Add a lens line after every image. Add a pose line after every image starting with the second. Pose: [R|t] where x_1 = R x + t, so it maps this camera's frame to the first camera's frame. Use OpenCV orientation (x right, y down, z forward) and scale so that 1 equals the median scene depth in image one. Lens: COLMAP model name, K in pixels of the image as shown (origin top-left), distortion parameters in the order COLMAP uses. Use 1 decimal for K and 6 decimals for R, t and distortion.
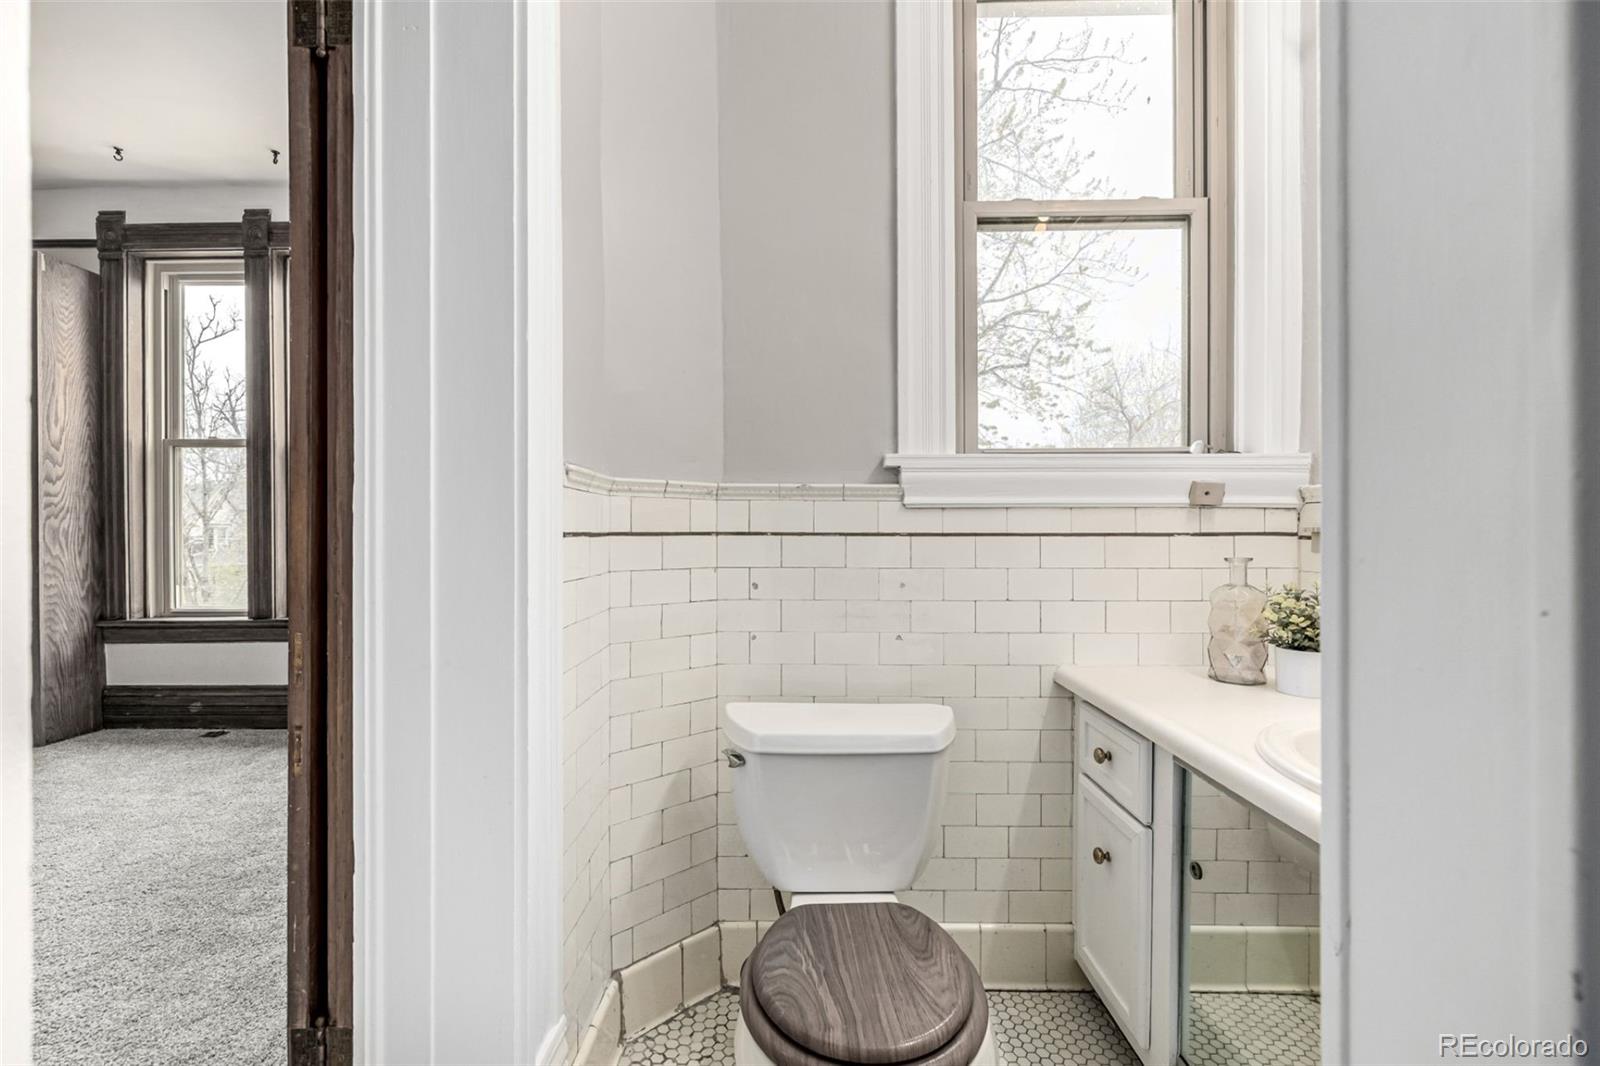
lens RADIAL K [[690.9, 0, 796.8], [0, 690.9, 533.5], [0, 0, 1]] dist [-0.003267, -0.000194]
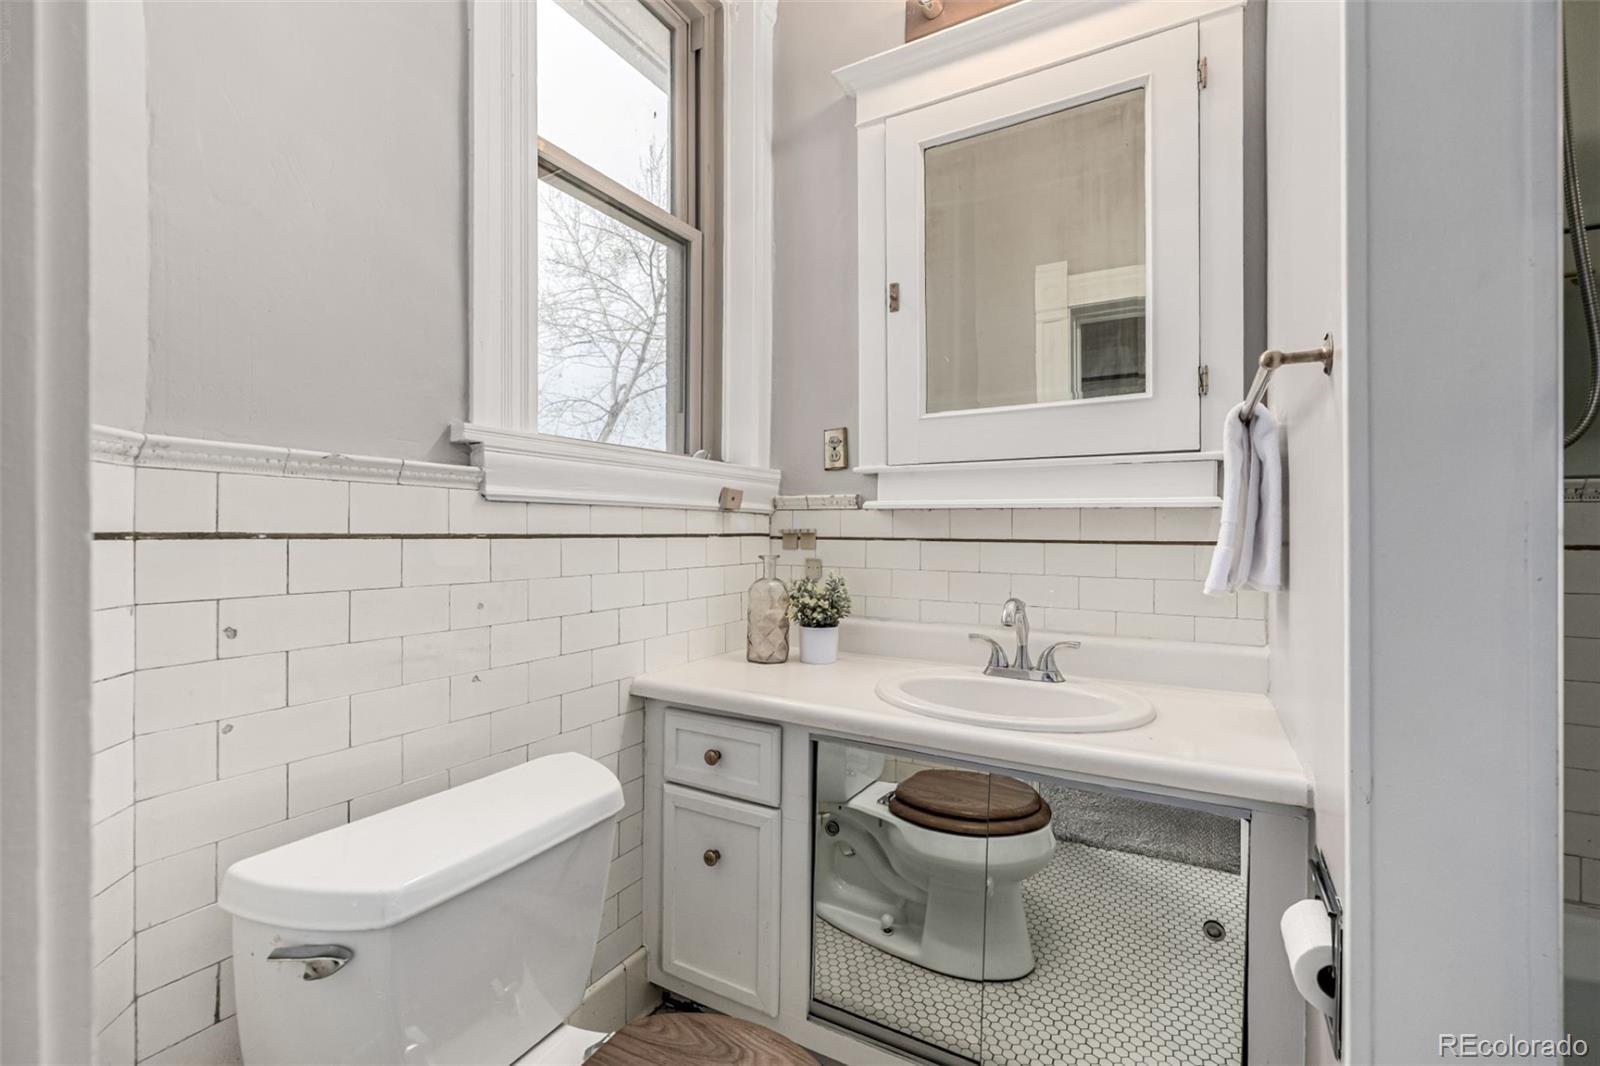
lens RADIAL K [[690.9, 0, 797.5], [0, 690.9, 531.4], [0, 0, 1]] dist [-0.003267, -0.000194]
pose [[0.465794, 0.001913, 0.884891, -0.339901], [-0.006513, 0.999978, 0.001267, -0.006911], [-0.884869, -0.006353, 0.465796, 0.372478]]
